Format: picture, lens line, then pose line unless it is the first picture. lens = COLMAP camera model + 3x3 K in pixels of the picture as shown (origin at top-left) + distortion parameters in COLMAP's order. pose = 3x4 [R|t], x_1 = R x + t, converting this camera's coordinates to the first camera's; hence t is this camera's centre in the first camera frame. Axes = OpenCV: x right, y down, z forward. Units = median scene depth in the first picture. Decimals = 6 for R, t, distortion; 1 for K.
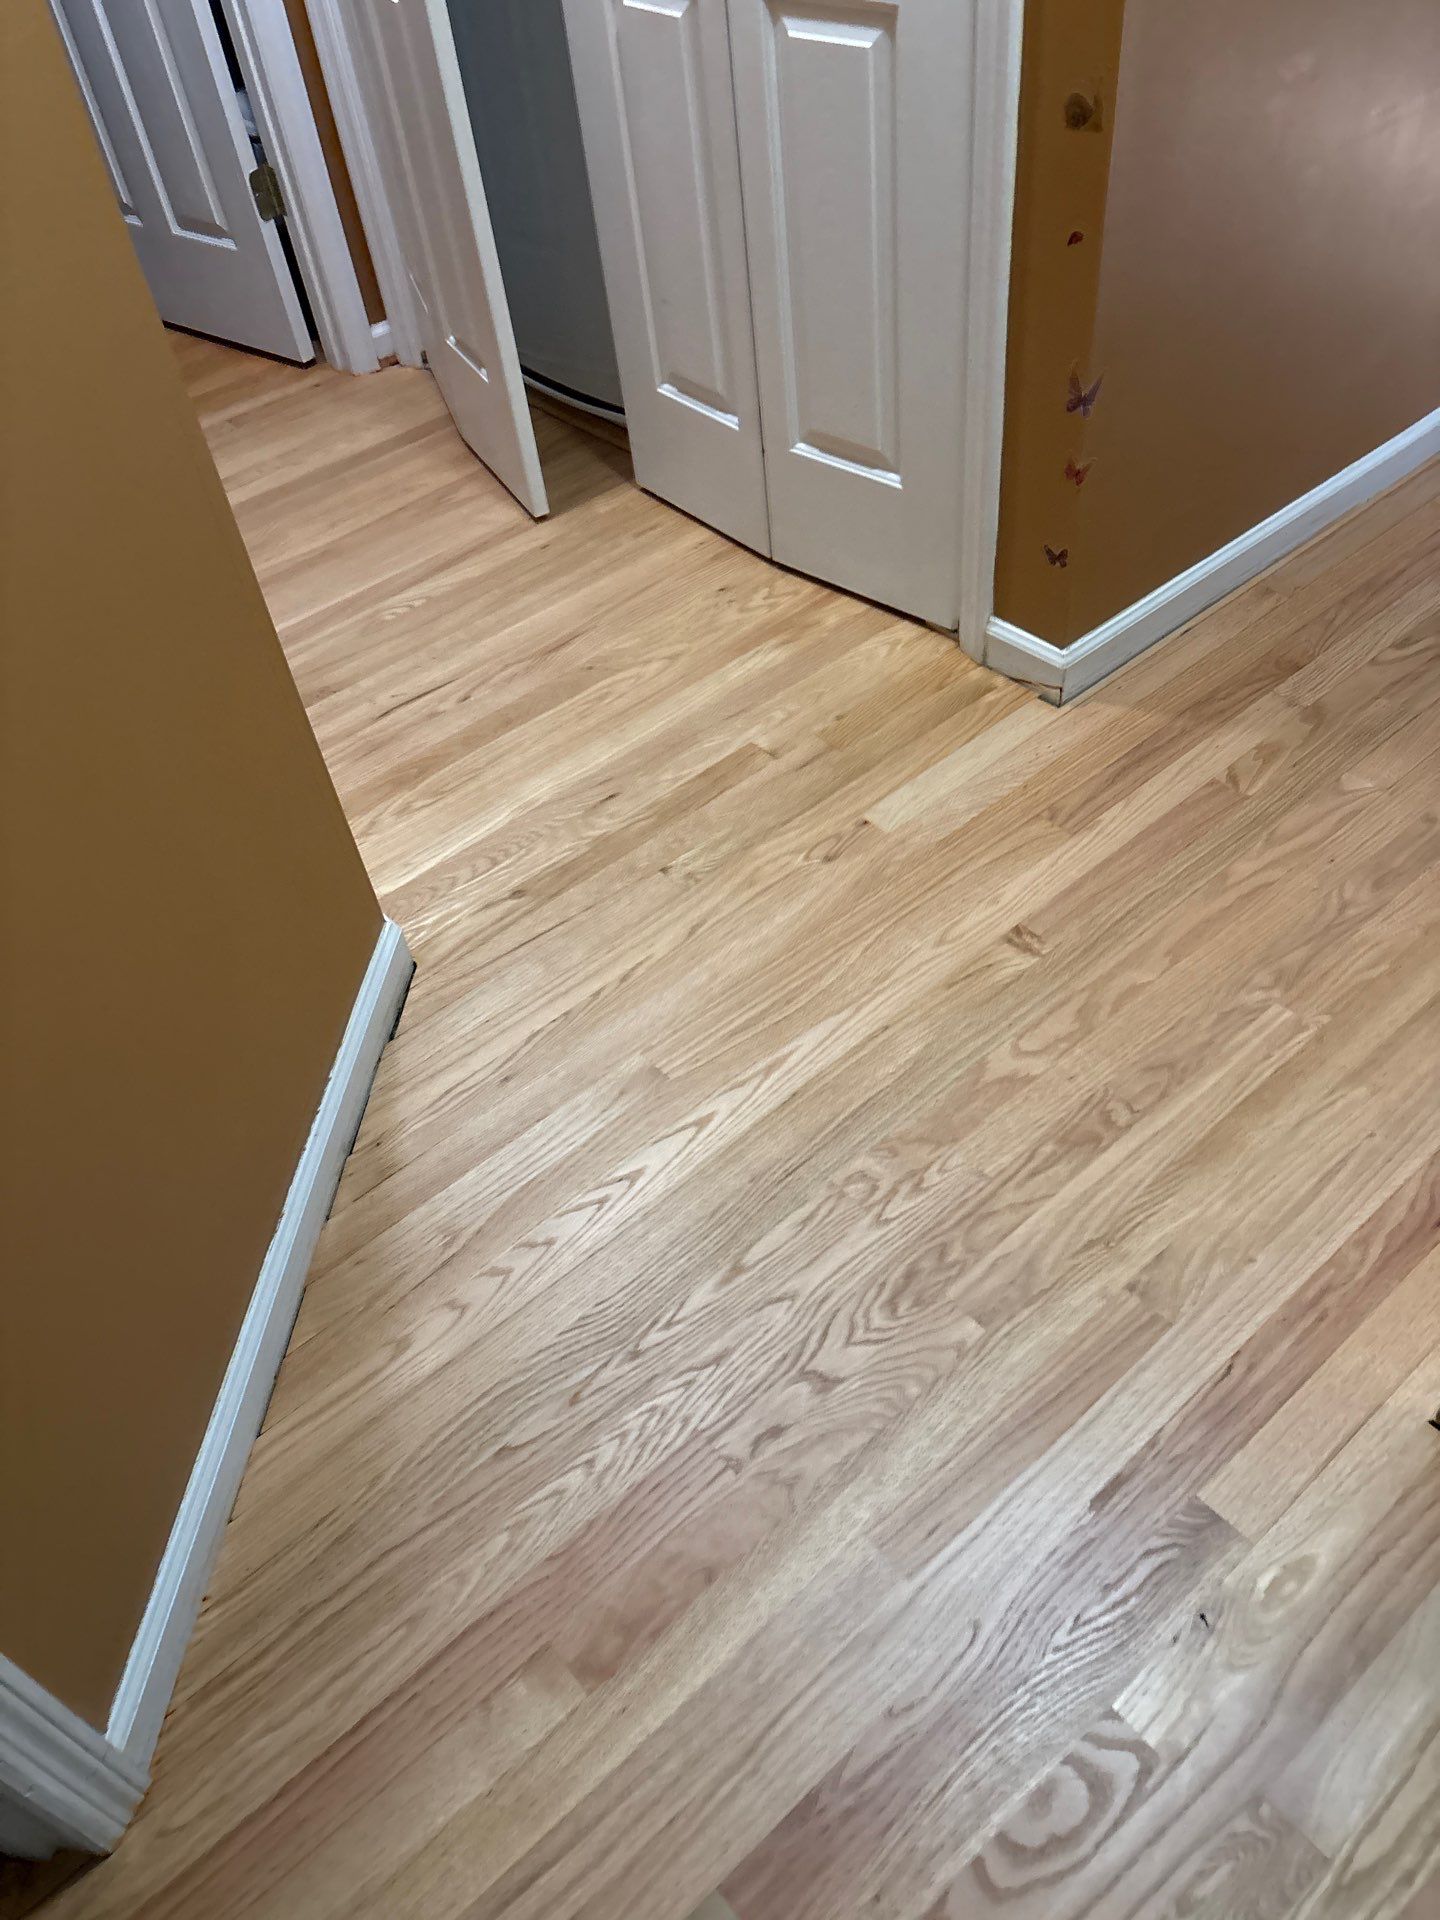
lens RADIAL K [[1477.1, 0, 720.9], [0, 1477.1, 927.7], [0, 0, 1]] dist [0.059951, -0.068542]
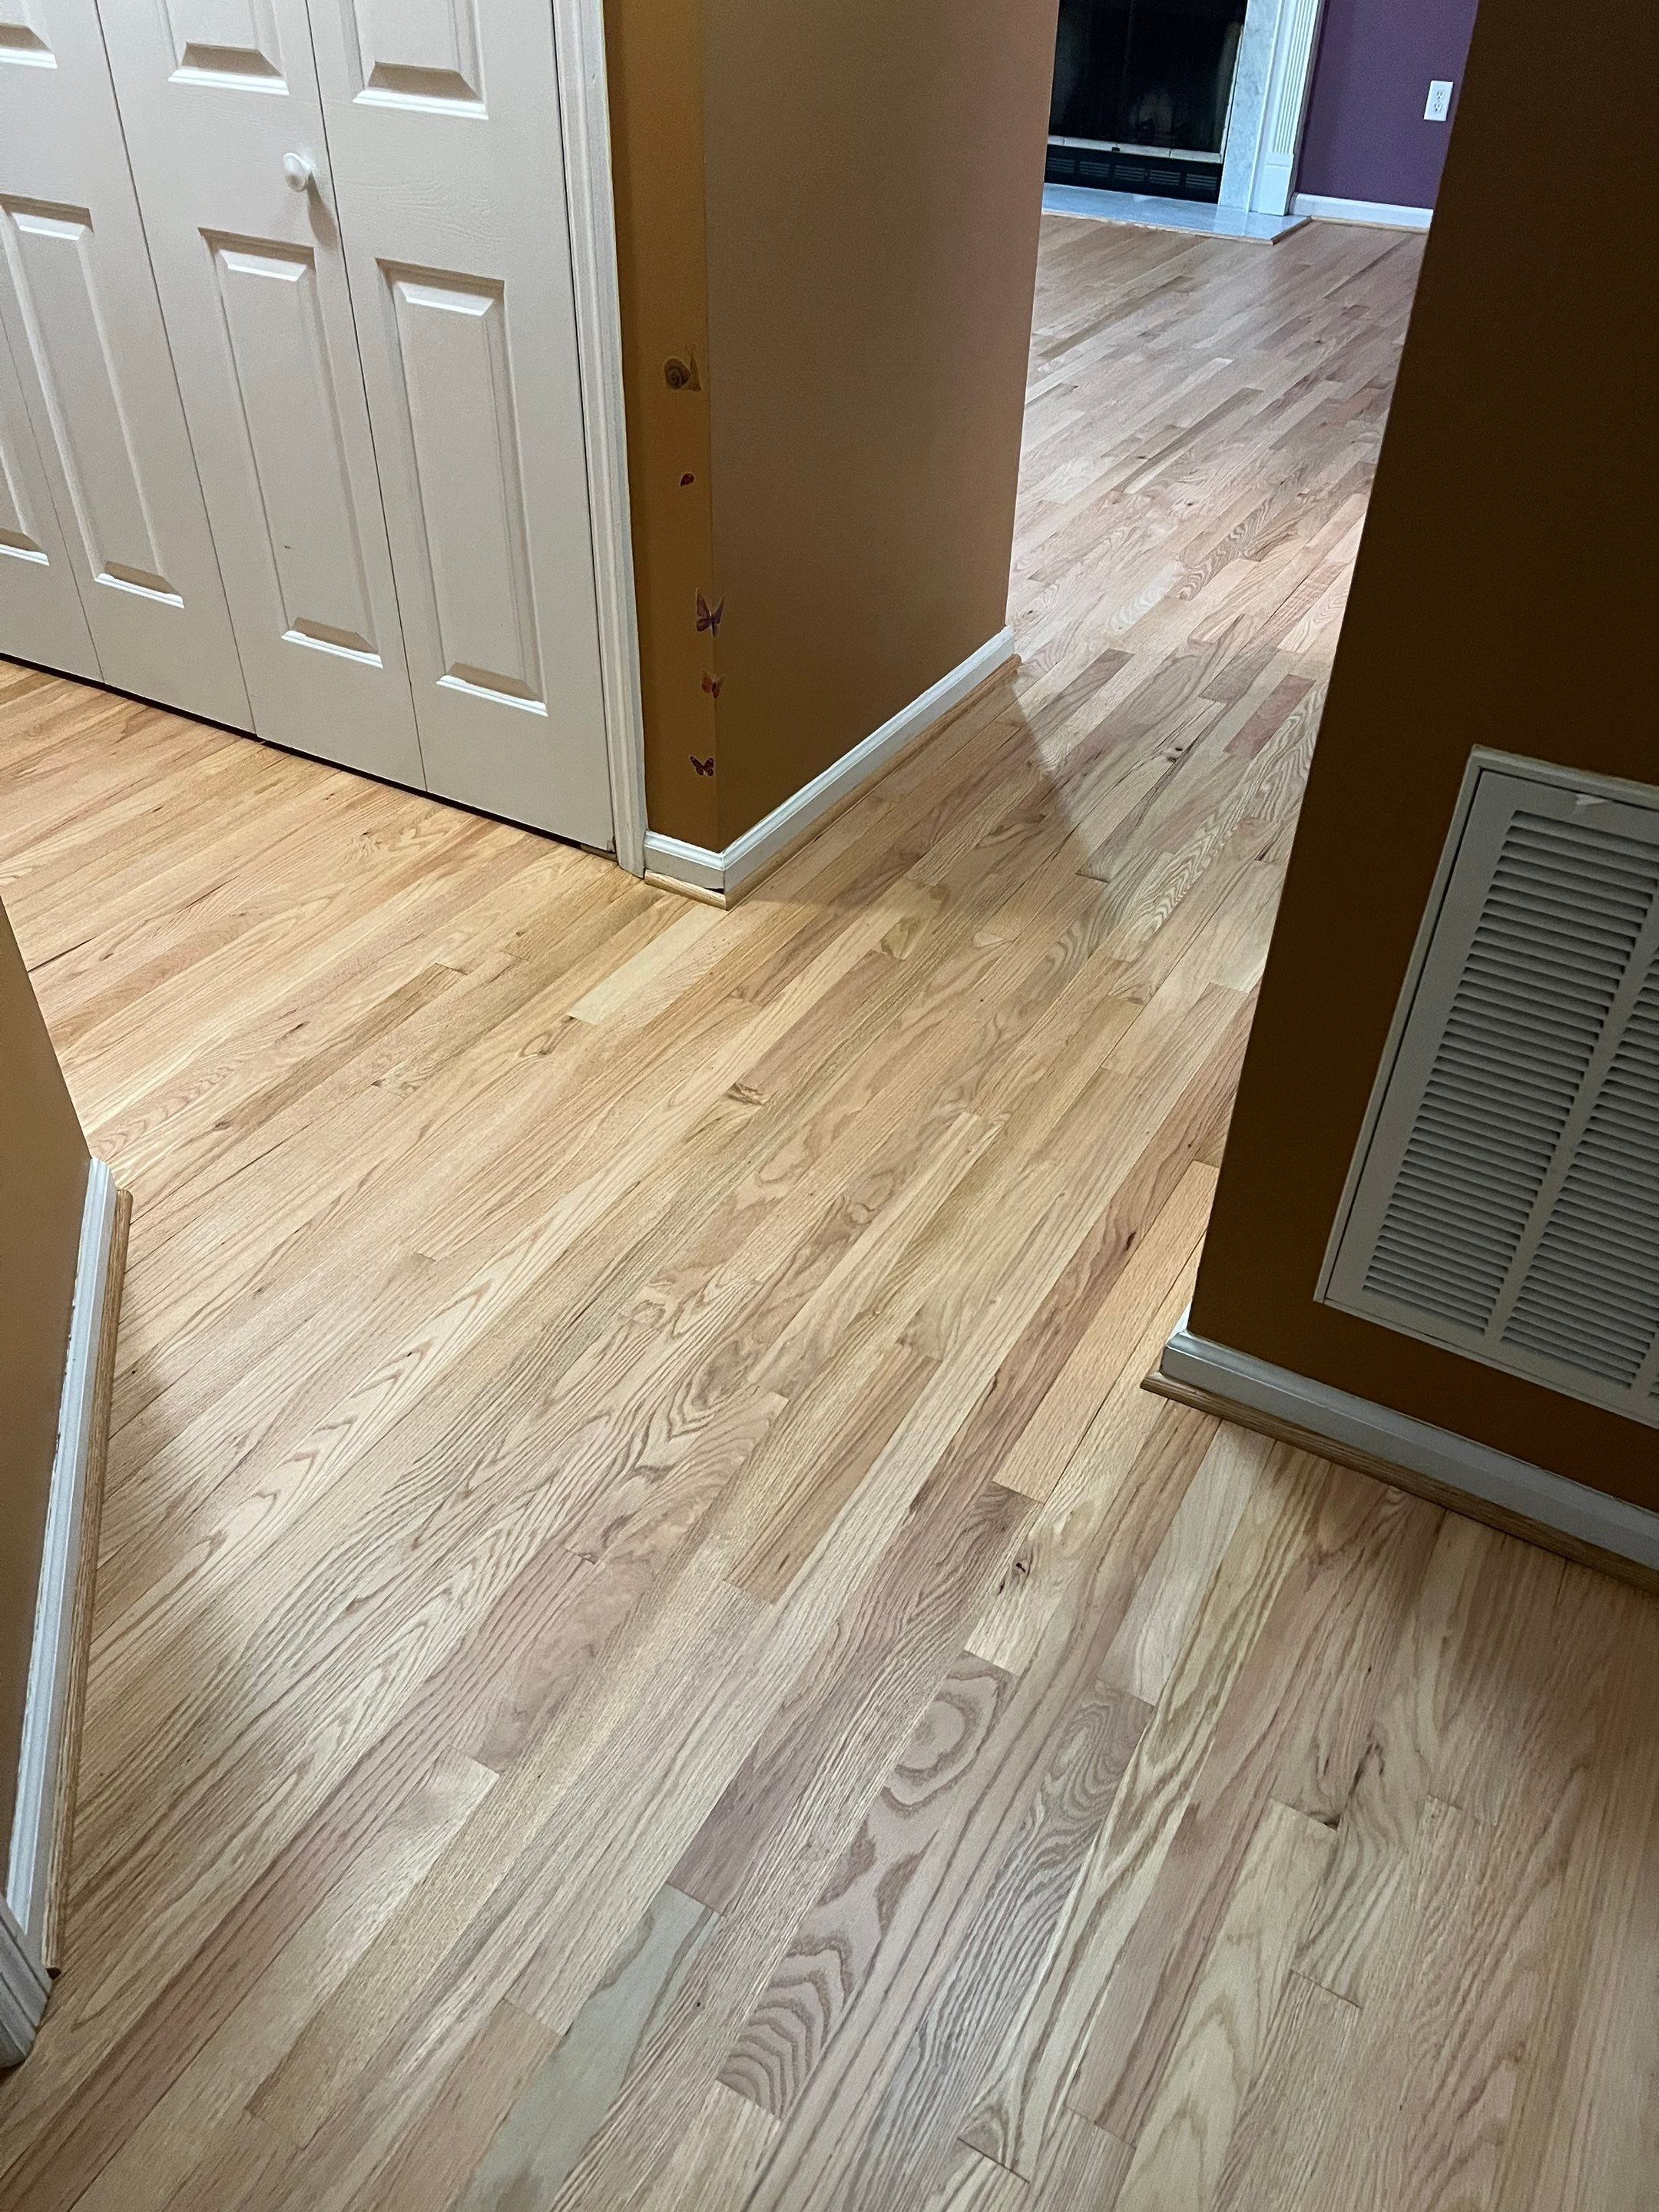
lens RADIAL K [[1701.7, 0, 850.9], [0, 1701.7, 1106.3], [0, 0, 1]] dist [0.059951, -0.068542]
pose [[0.928728, -0.121489, 0.350291, -0.176826], [0.167184, 0.980511, -0.103192, 0.176942], [-0.330928, 0.154400, 0.930939, -0.203088]]
